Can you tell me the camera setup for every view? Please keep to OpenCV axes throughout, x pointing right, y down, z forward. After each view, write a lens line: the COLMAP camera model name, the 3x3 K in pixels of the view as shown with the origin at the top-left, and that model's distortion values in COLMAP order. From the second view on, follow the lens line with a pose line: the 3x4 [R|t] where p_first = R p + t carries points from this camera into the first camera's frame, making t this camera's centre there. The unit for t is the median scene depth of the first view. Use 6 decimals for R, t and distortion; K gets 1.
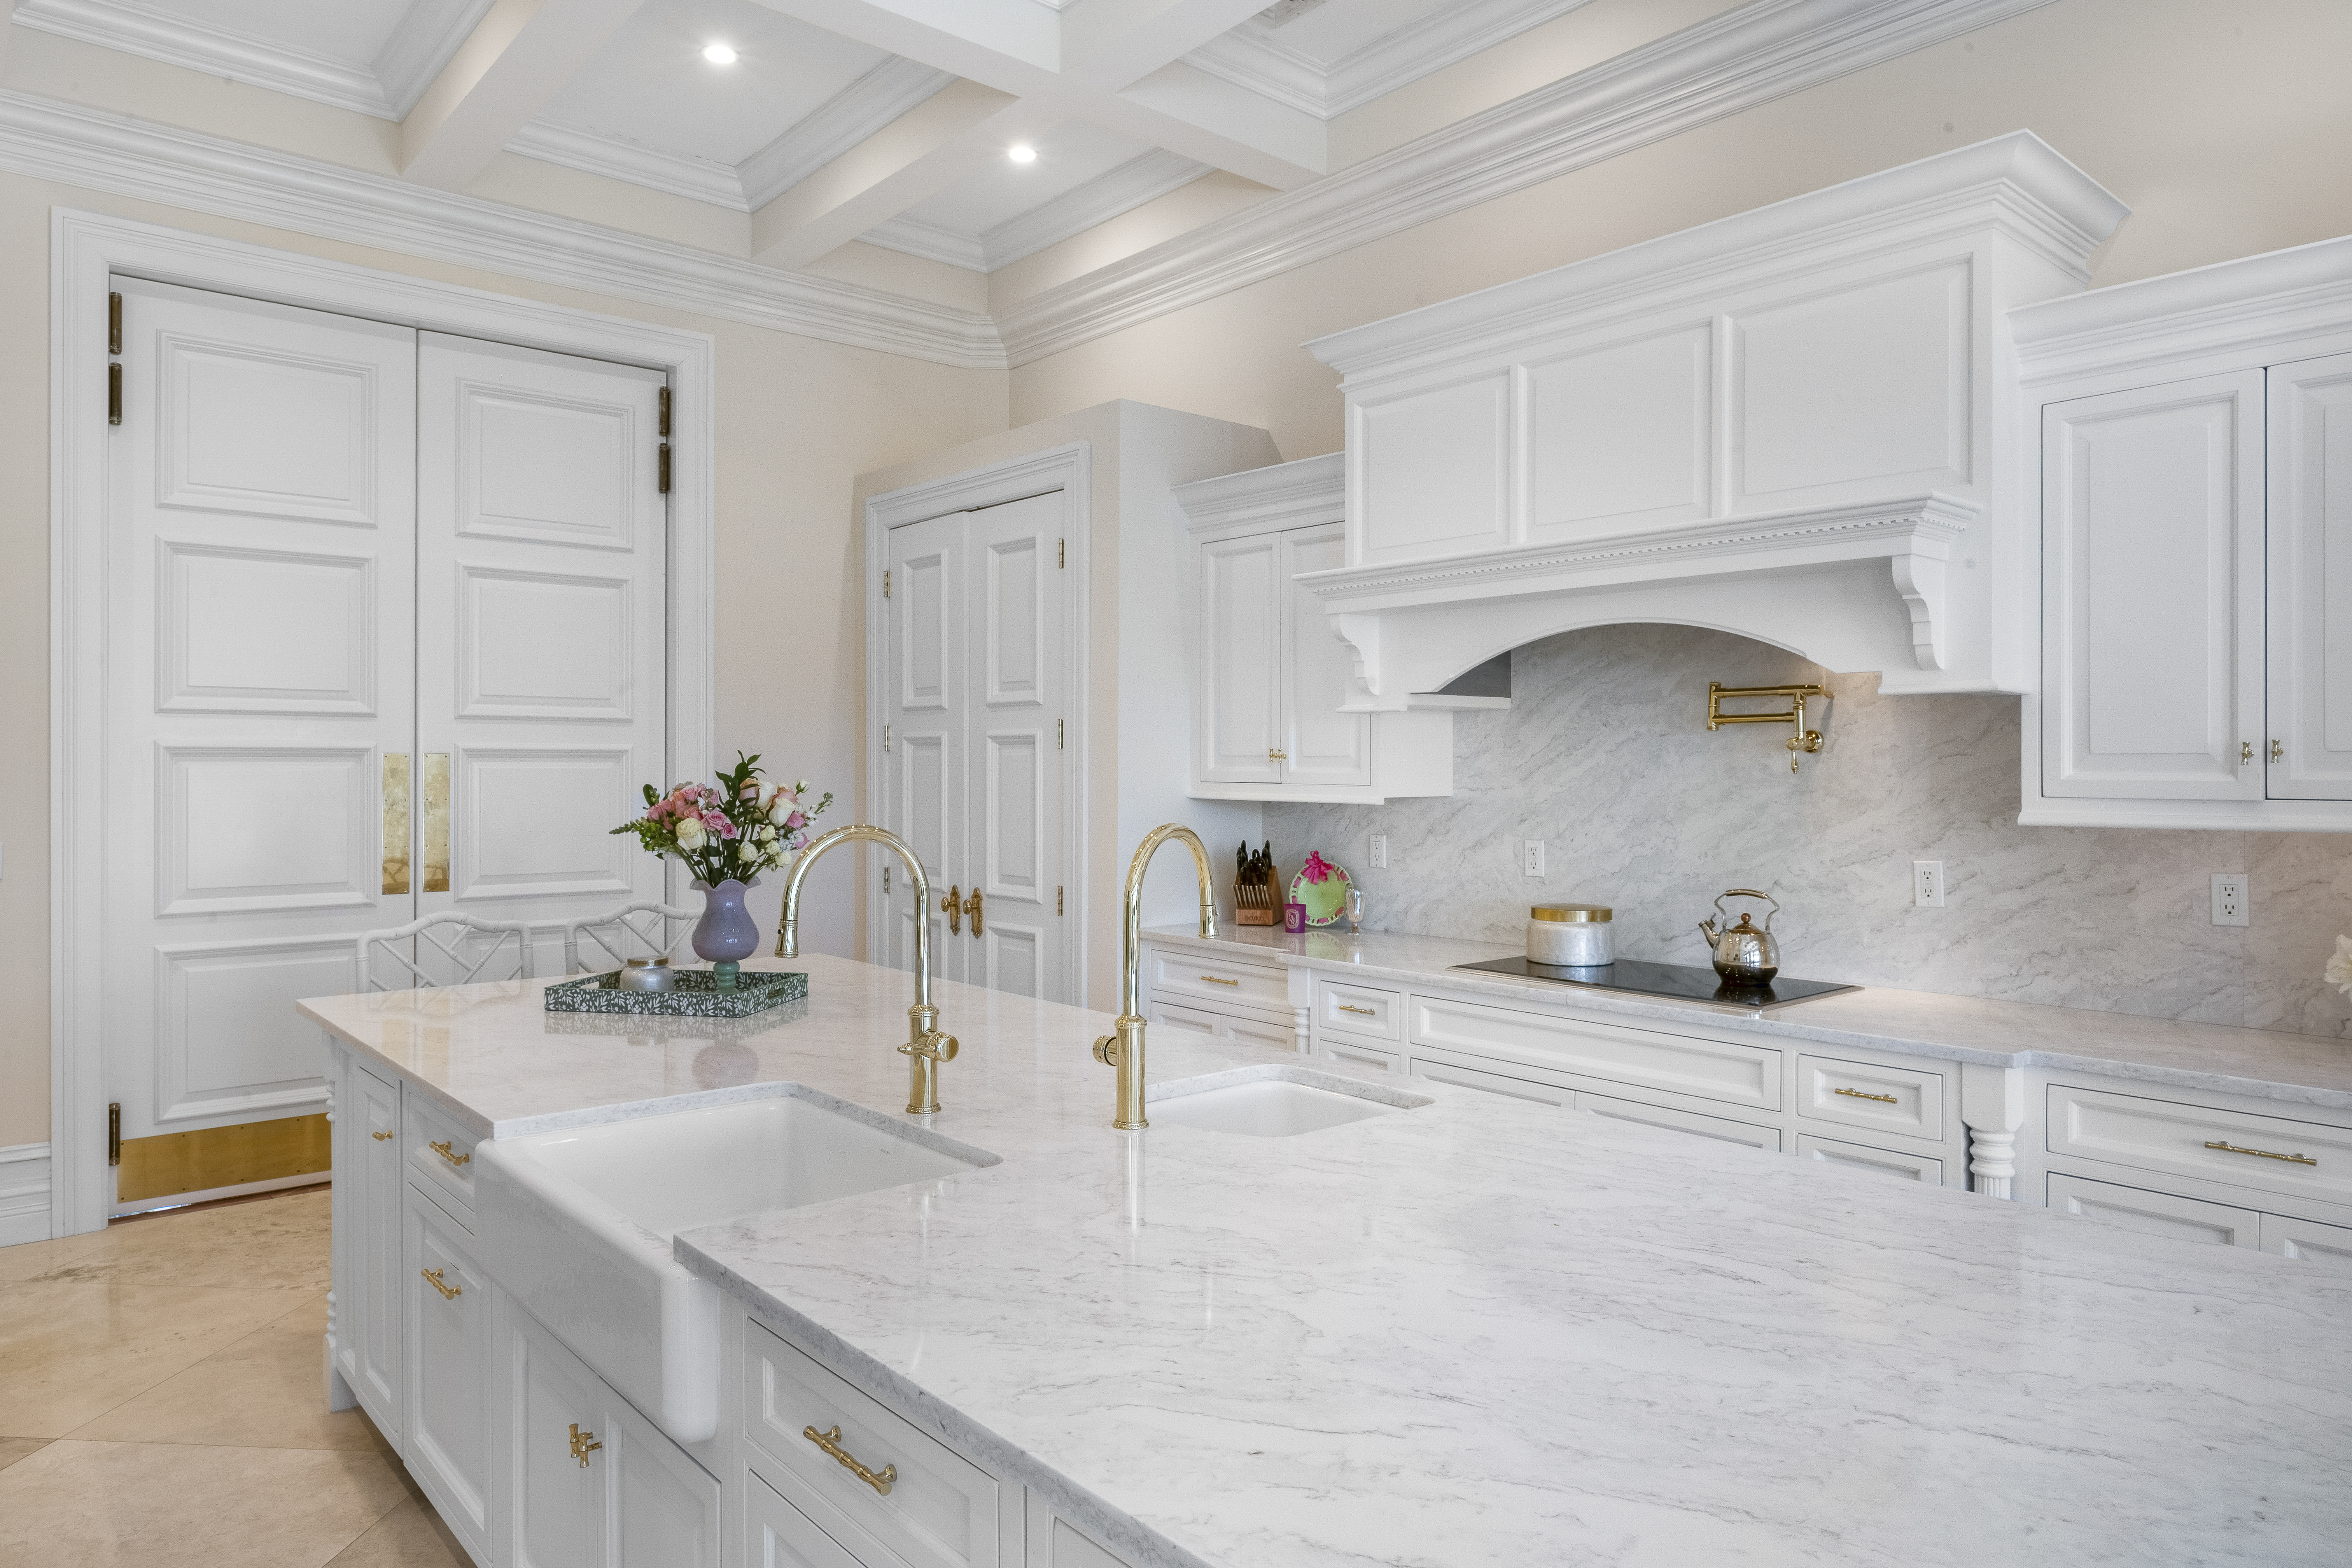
lens RADIAL K [[1472.4, 0, 1175.6], [0, 1472.4, 769.7], [0, 0, 1]] dist [0.003799, -0.000939]
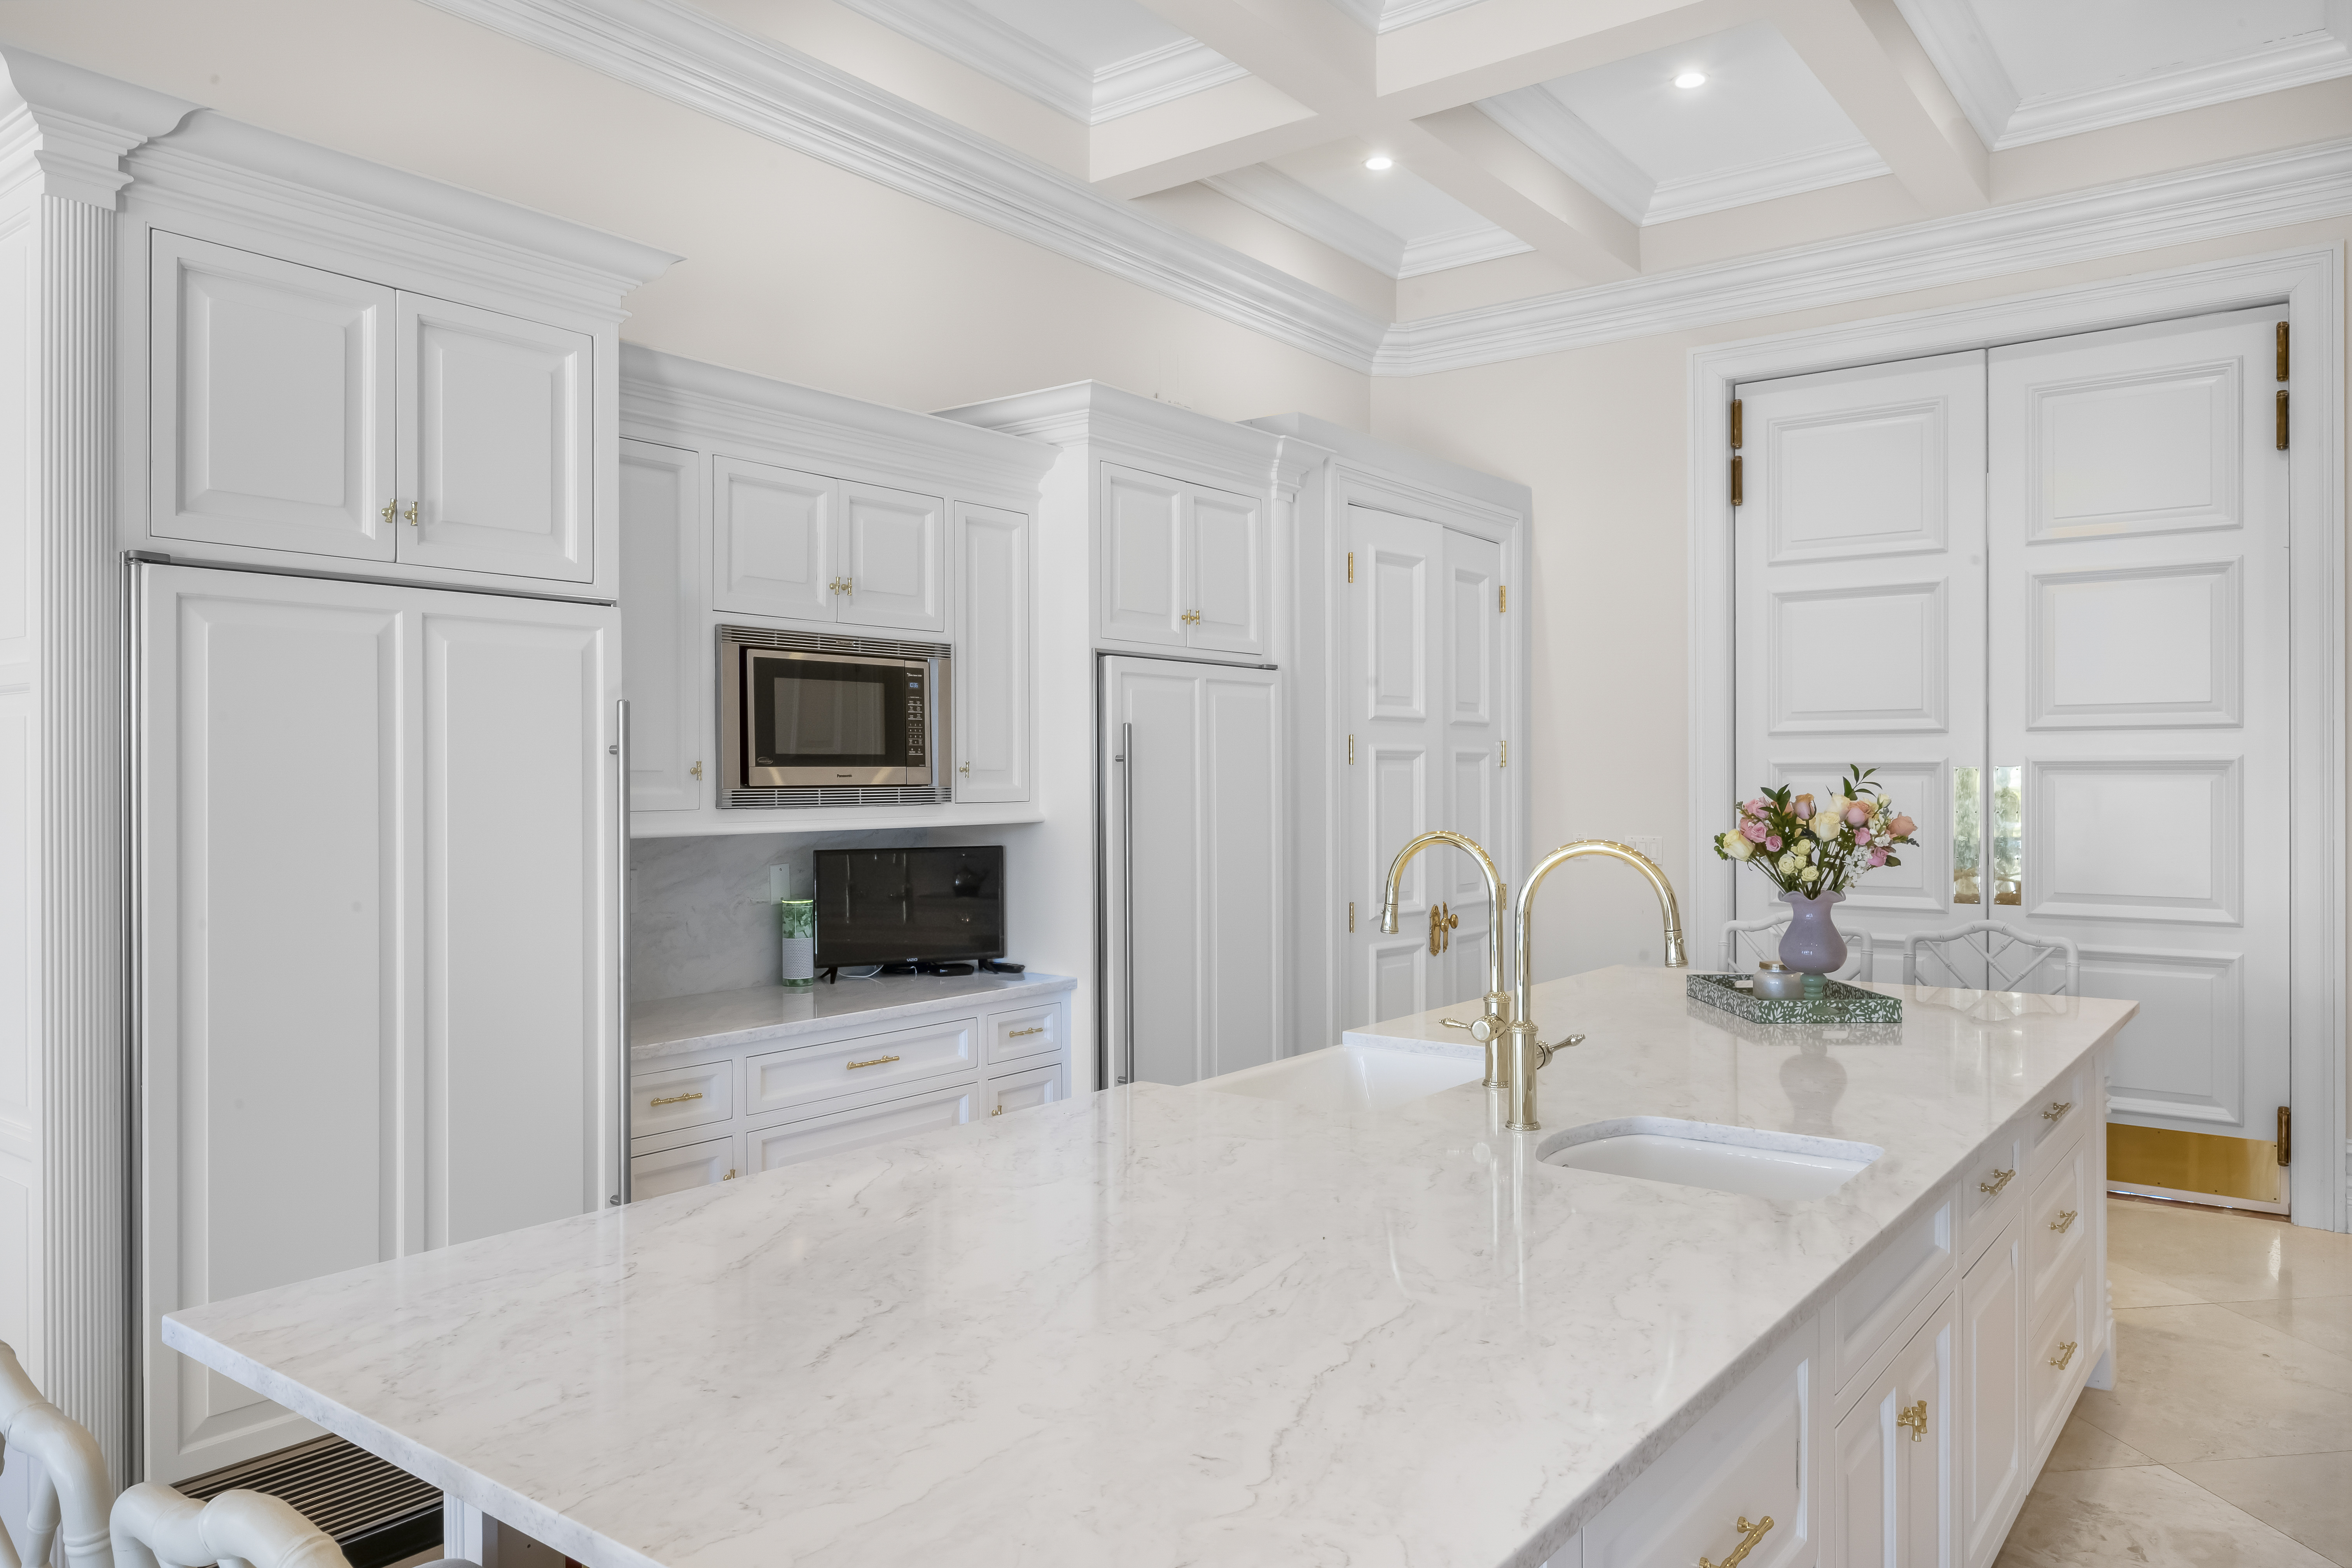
lens RADIAL K [[1591.3, 0, 1176.6], [0, 1591.3, 786.0], [0, 0, 1]] dist [-0.018747, -0.000215]
pose [[0.208216, 0.002249, -0.978080, 0.593413], [-0.000241, 0.999997, 0.002248, -0.000118], [0.978083, -0.000232, 0.208216, 0.311712]]
